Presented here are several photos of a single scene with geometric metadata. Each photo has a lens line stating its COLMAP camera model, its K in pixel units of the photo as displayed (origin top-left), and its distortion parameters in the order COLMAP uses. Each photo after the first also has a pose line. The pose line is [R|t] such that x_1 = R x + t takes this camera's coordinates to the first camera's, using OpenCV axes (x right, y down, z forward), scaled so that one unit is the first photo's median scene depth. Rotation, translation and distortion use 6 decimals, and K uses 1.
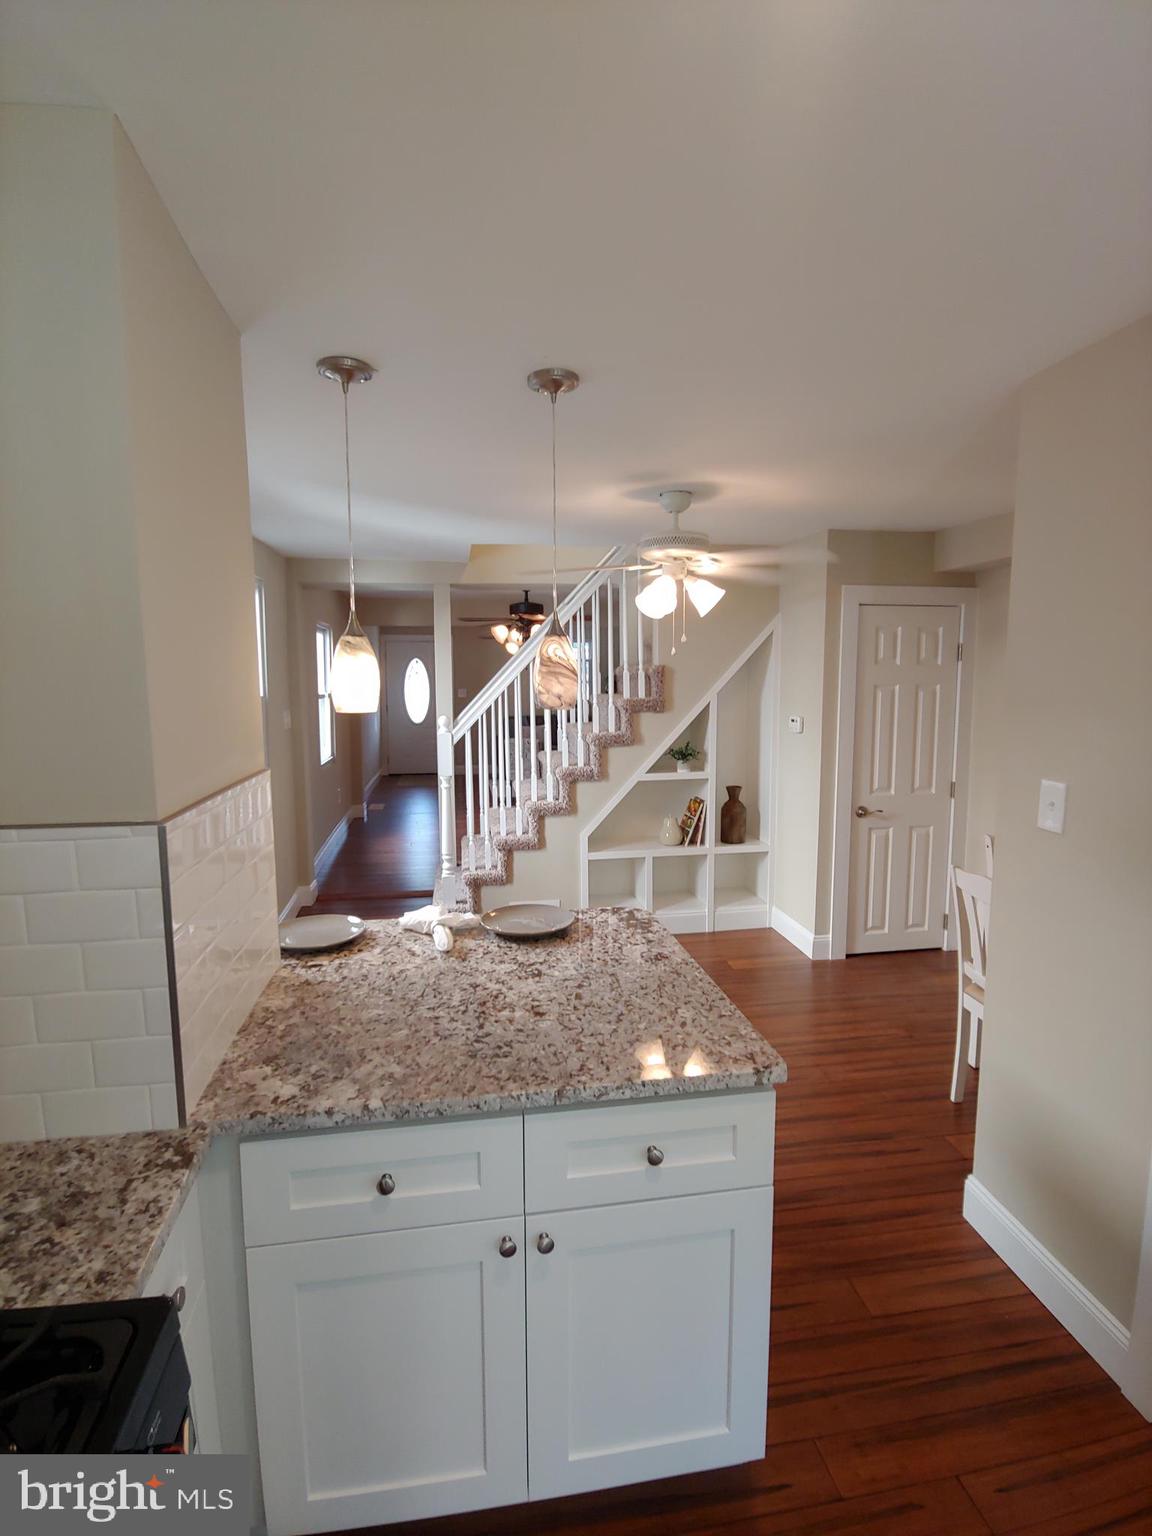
lens RADIAL K [[772.0, 0, 578.3], [0, 772.0, 760.9], [0, 0, 1]] dist [-0.016951, 0.000876]
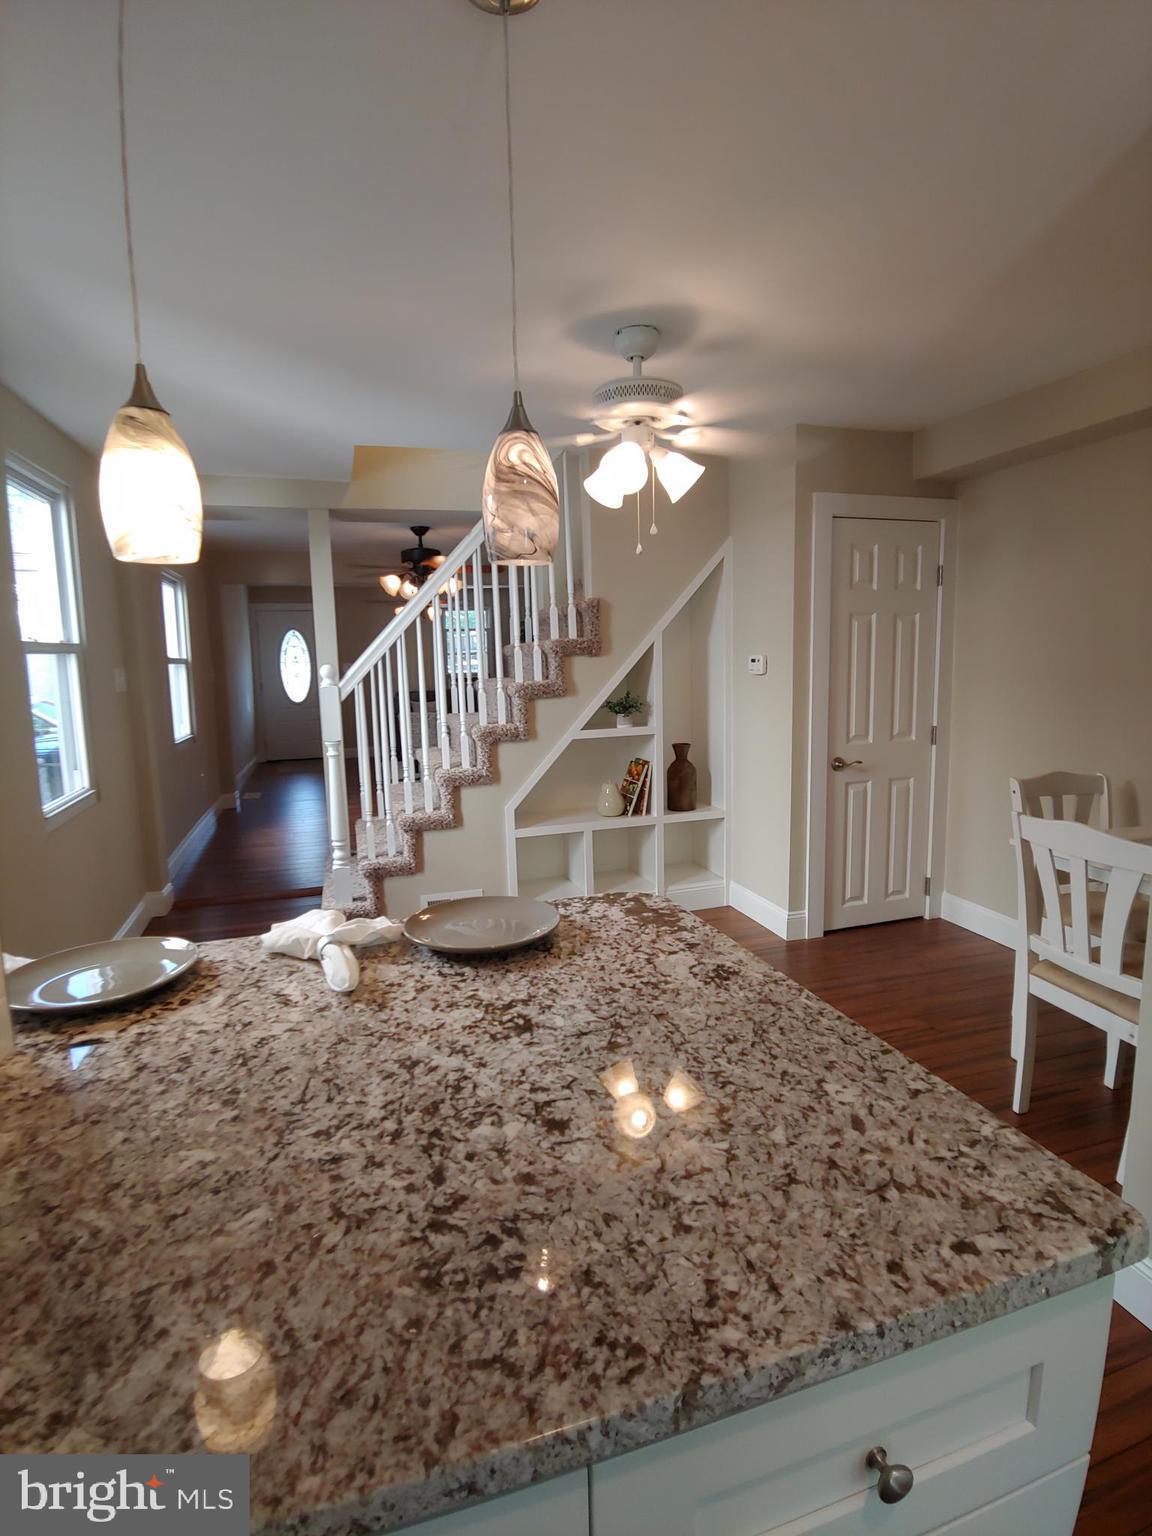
lens RADIAL K [[772.0, 0, 578.1], [0, 772.0, 756.9], [0, 0, 1]] dist [-0.016951, 0.000876]
pose [[0.989558, -0.038282, 0.138958, -0.036712], [0.036410, 0.999209, 0.015986, 0.035716], [-0.139461, -0.010760, 0.990169, 0.204137]]
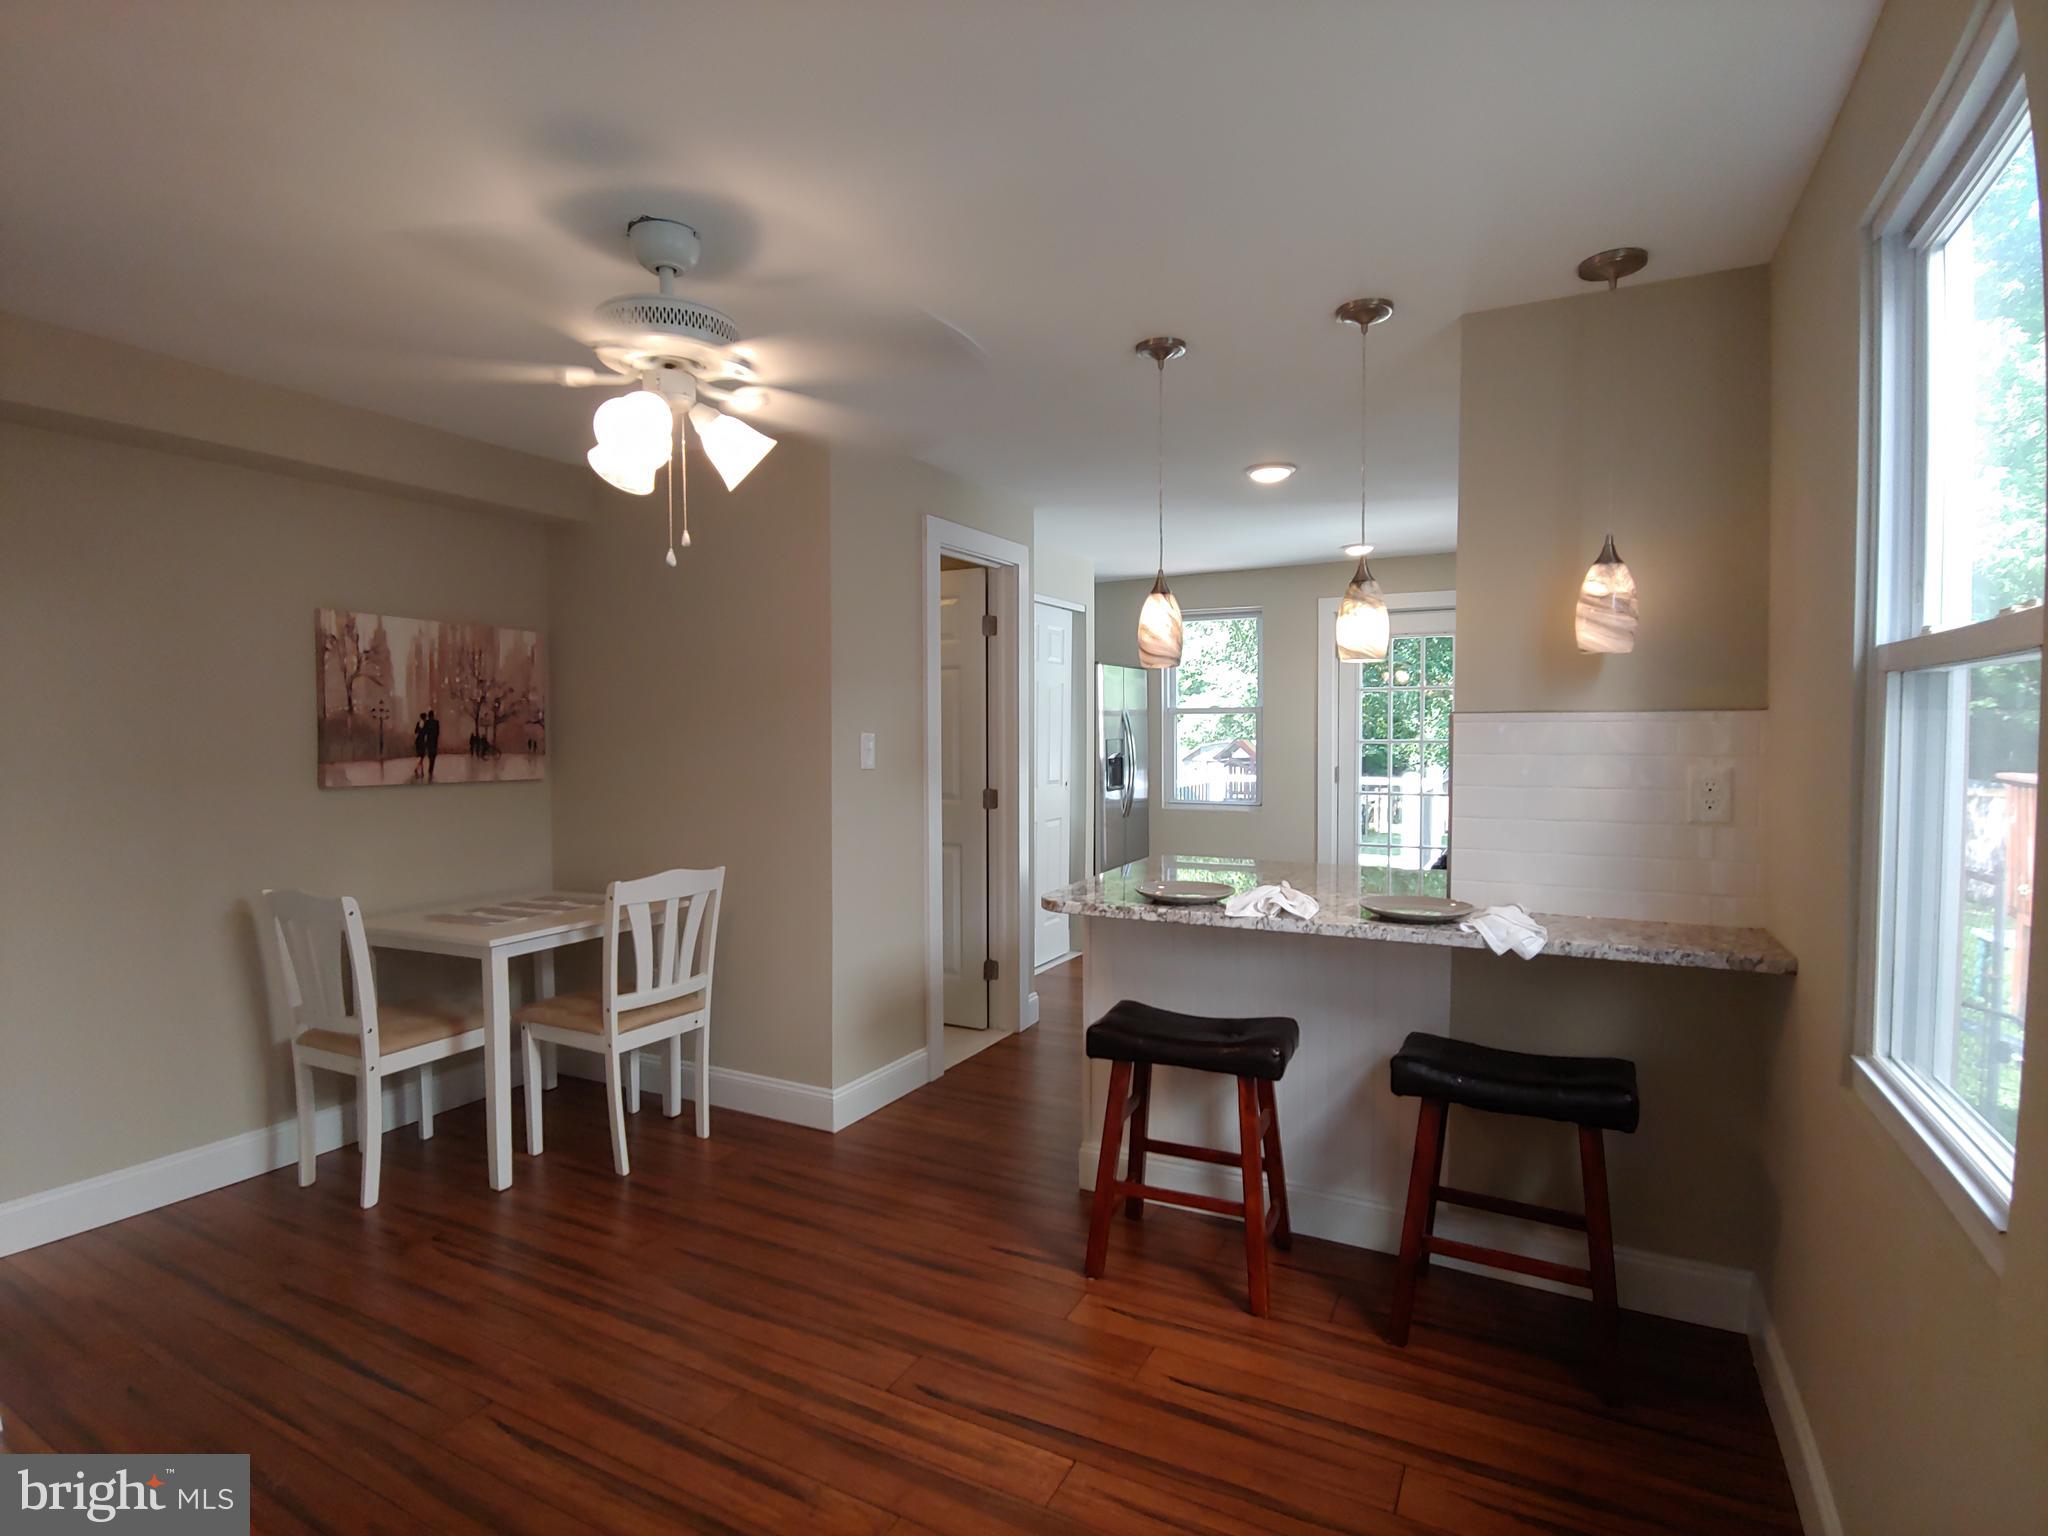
lens RADIAL K [[1029.3, 0, 1031.8], [0, 1029.3, 740.1], [0, 0, 1]] dist [-0.016951, 0.000876]
pose [[-0.809255, -0.000767, 0.587456, -0.337378], [0.072984, 0.992120, 0.101836, -0.060816], [-0.582906, 0.125286, -0.802823, 1.085756]]
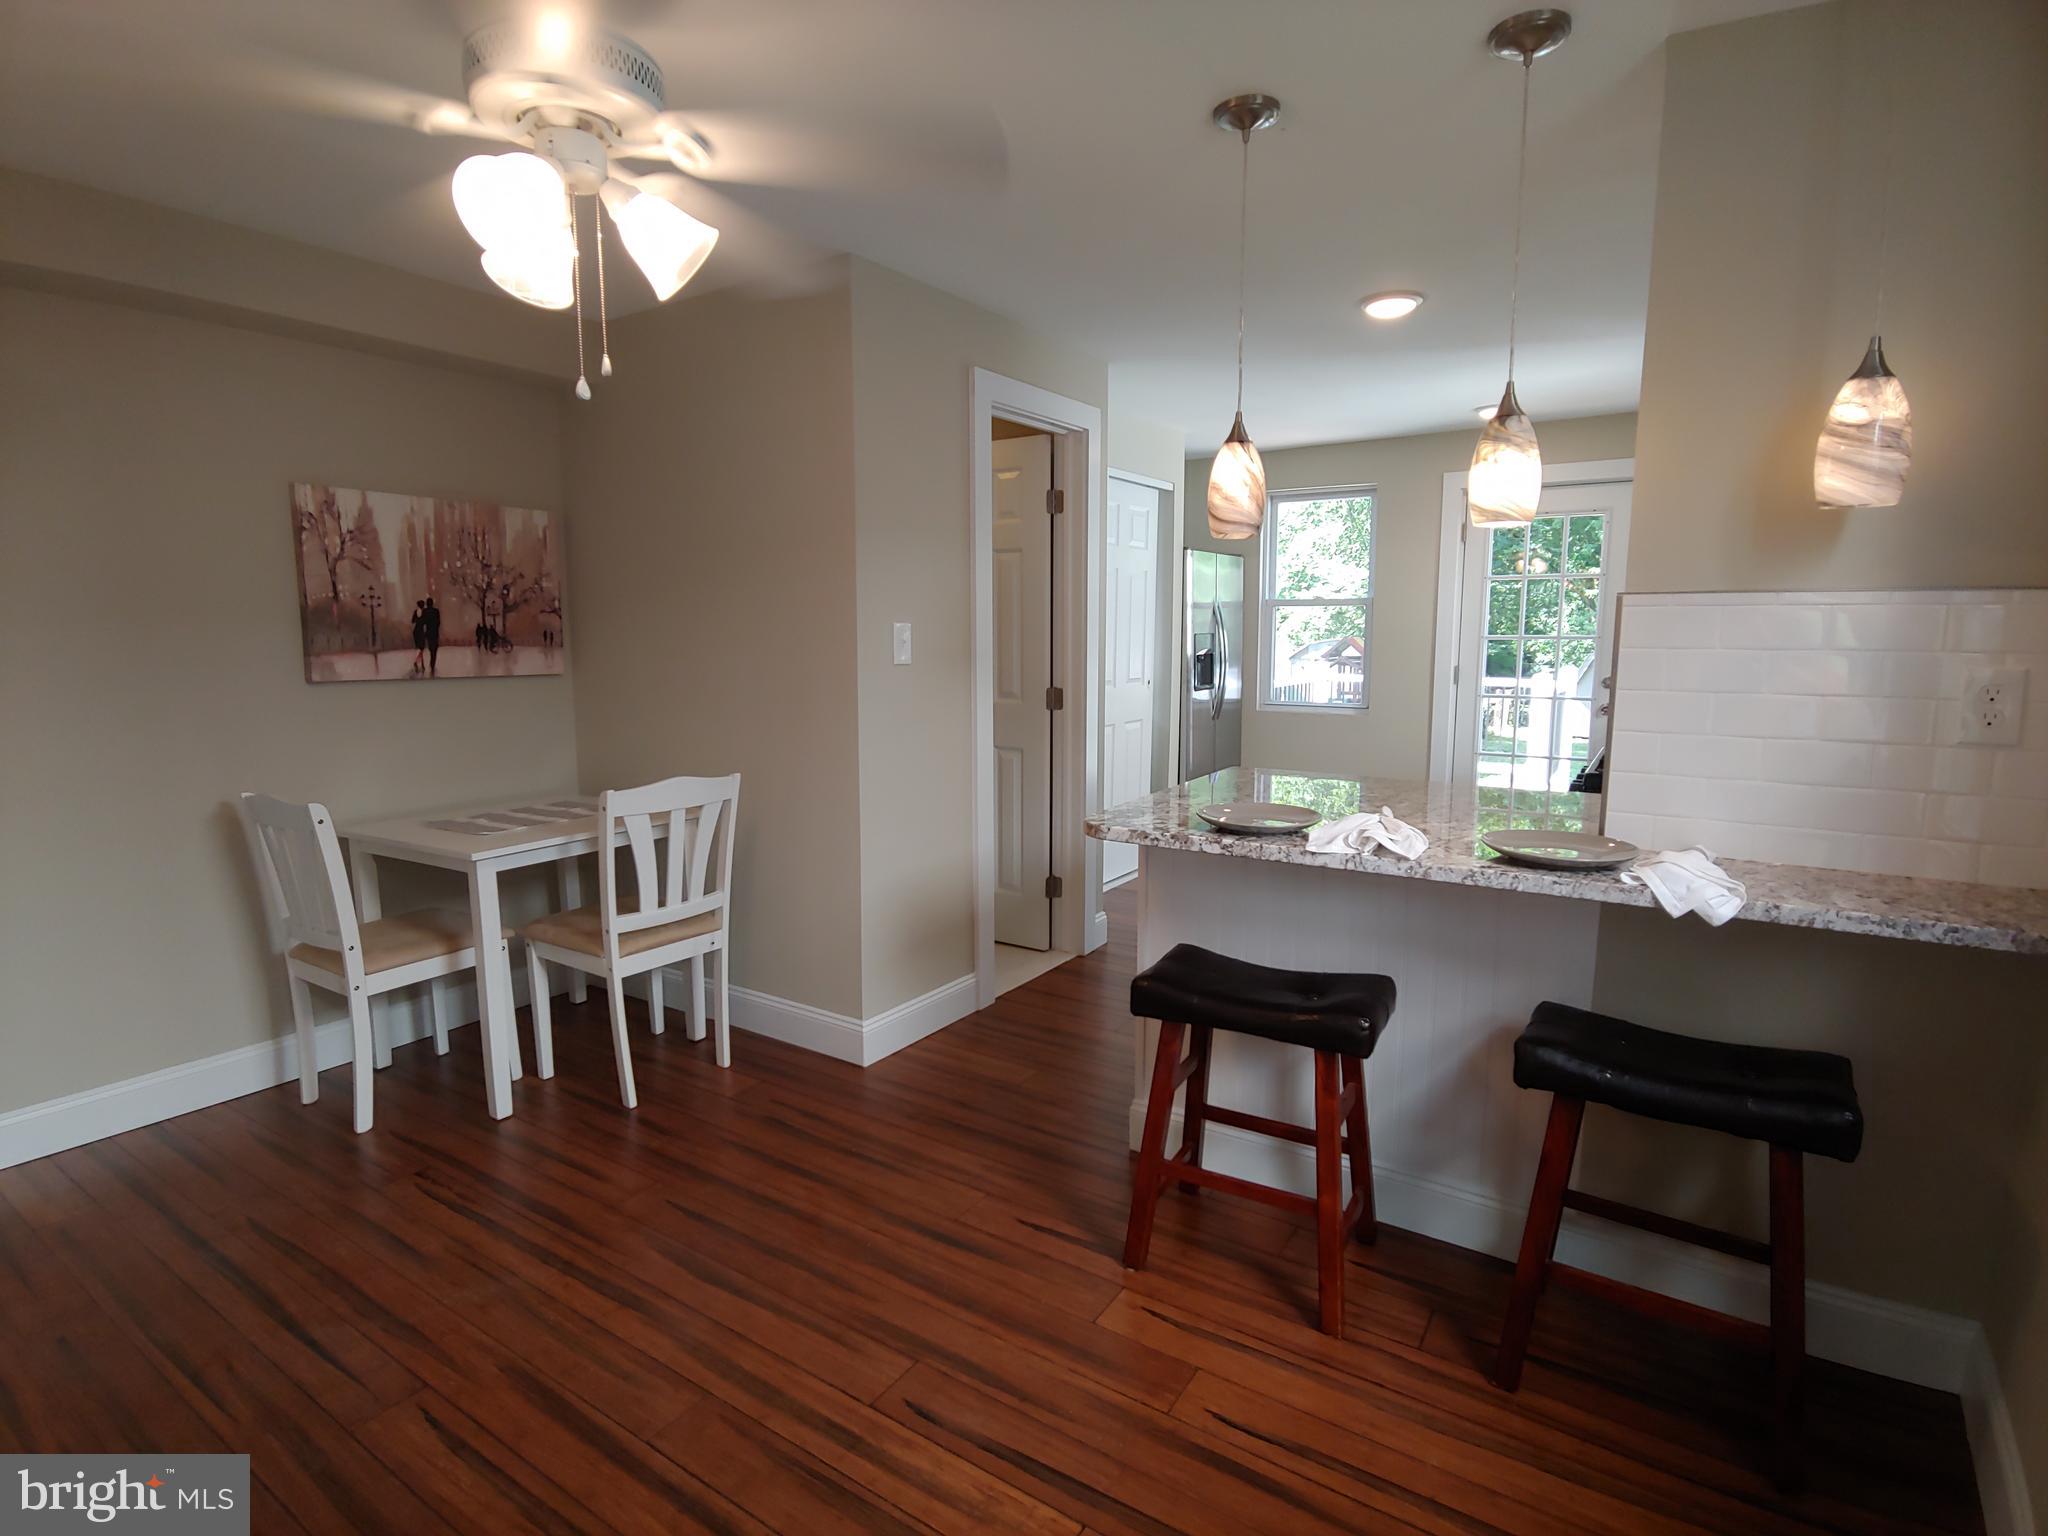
lens RADIAL K [[1029.3, 0, 1029.4], [0, 1029.3, 751.3], [0, 0, 1]] dist [-0.016951, 0.000876]
pose [[-0.744482, -0.075999, 0.663302, -0.292975], [0.080177, 0.976133, 0.201831, -0.041237], [-0.662810, 0.203441, -0.720621, 0.969436]]
